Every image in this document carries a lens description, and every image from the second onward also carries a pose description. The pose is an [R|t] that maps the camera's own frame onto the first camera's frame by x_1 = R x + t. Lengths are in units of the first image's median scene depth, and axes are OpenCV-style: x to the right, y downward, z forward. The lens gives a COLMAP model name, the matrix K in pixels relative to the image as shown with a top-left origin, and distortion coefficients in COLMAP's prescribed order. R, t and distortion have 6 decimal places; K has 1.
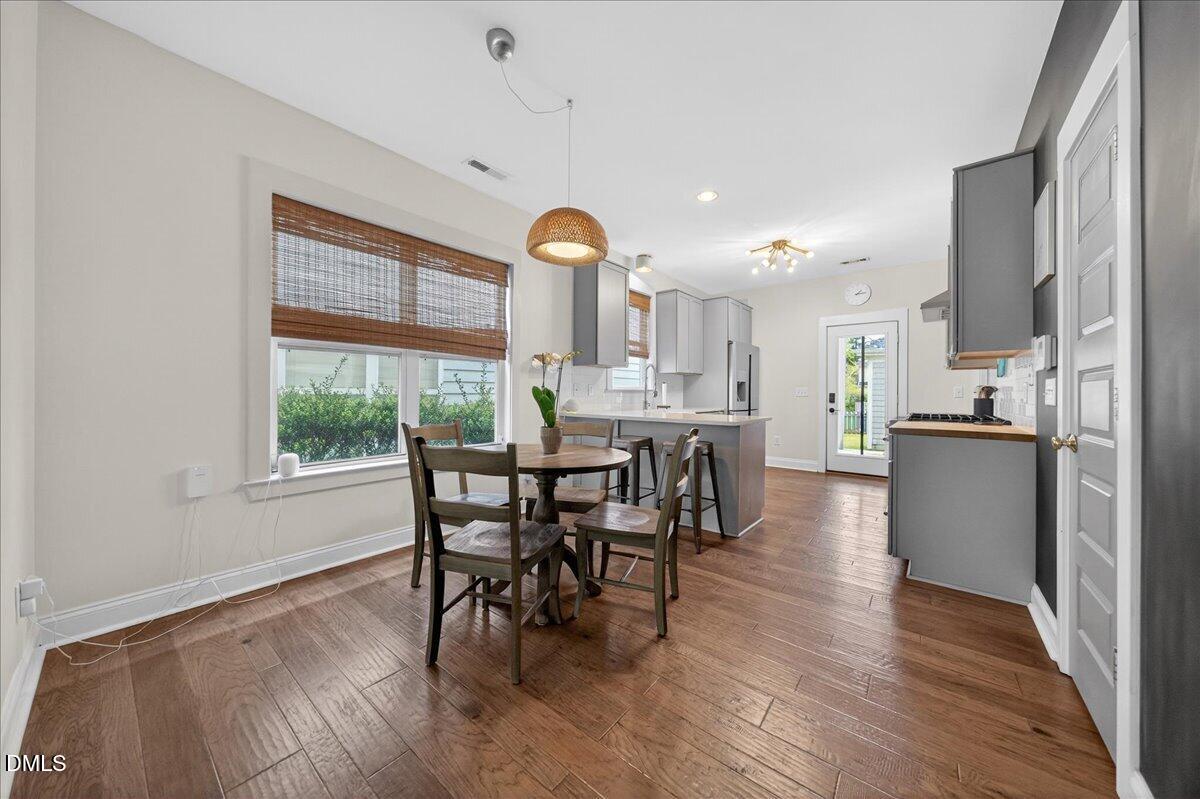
lens RADIAL K [[414.8, 0, 595.5], [0, 414.8, 396.1], [0, 0, 1]] dist [-0.025629, -0.000036]
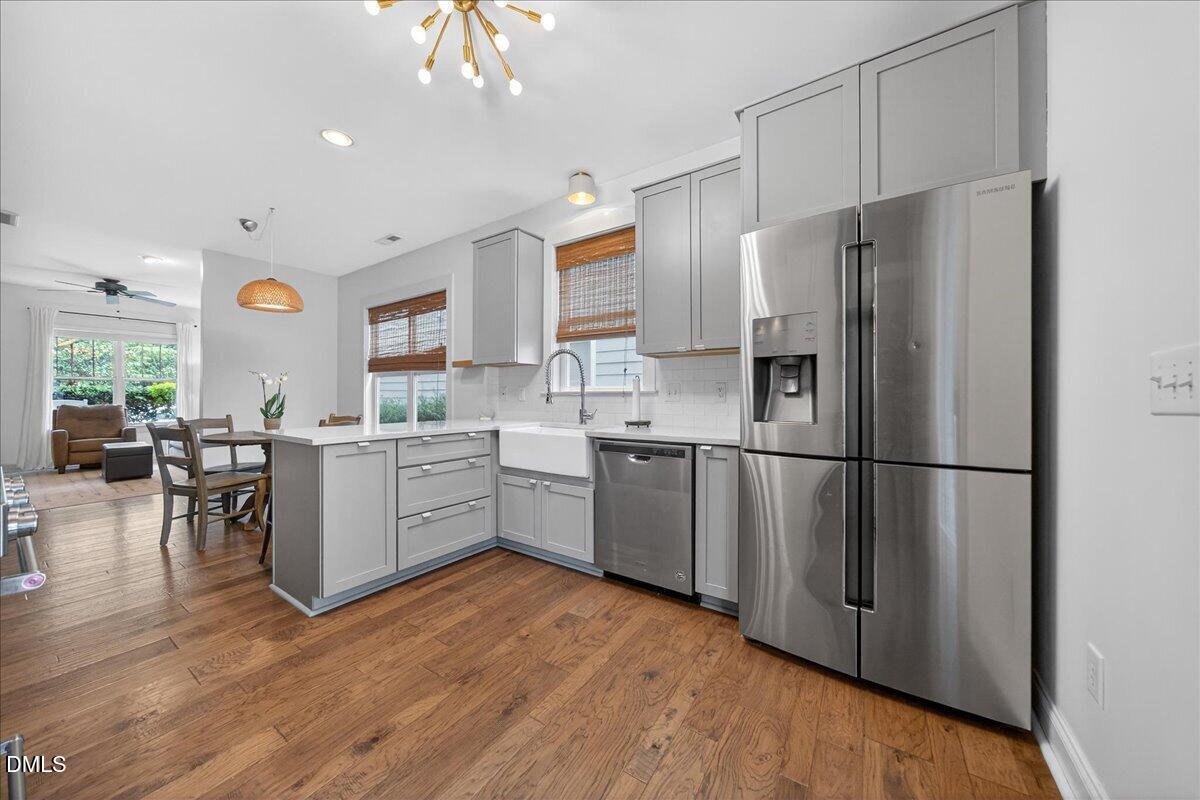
lens RADIAL K [[416.0, 0, 597.5], [0, 416.0, 394.3], [0, 0, 1]] dist [-0.000392, -0.000187]
pose [[0.084582, -0.005412, -0.996402, 1.131555], [-0.002186, 0.999982, -0.005617, -0.014172], [0.996414, 0.002653, 0.084568, 1.492020]]
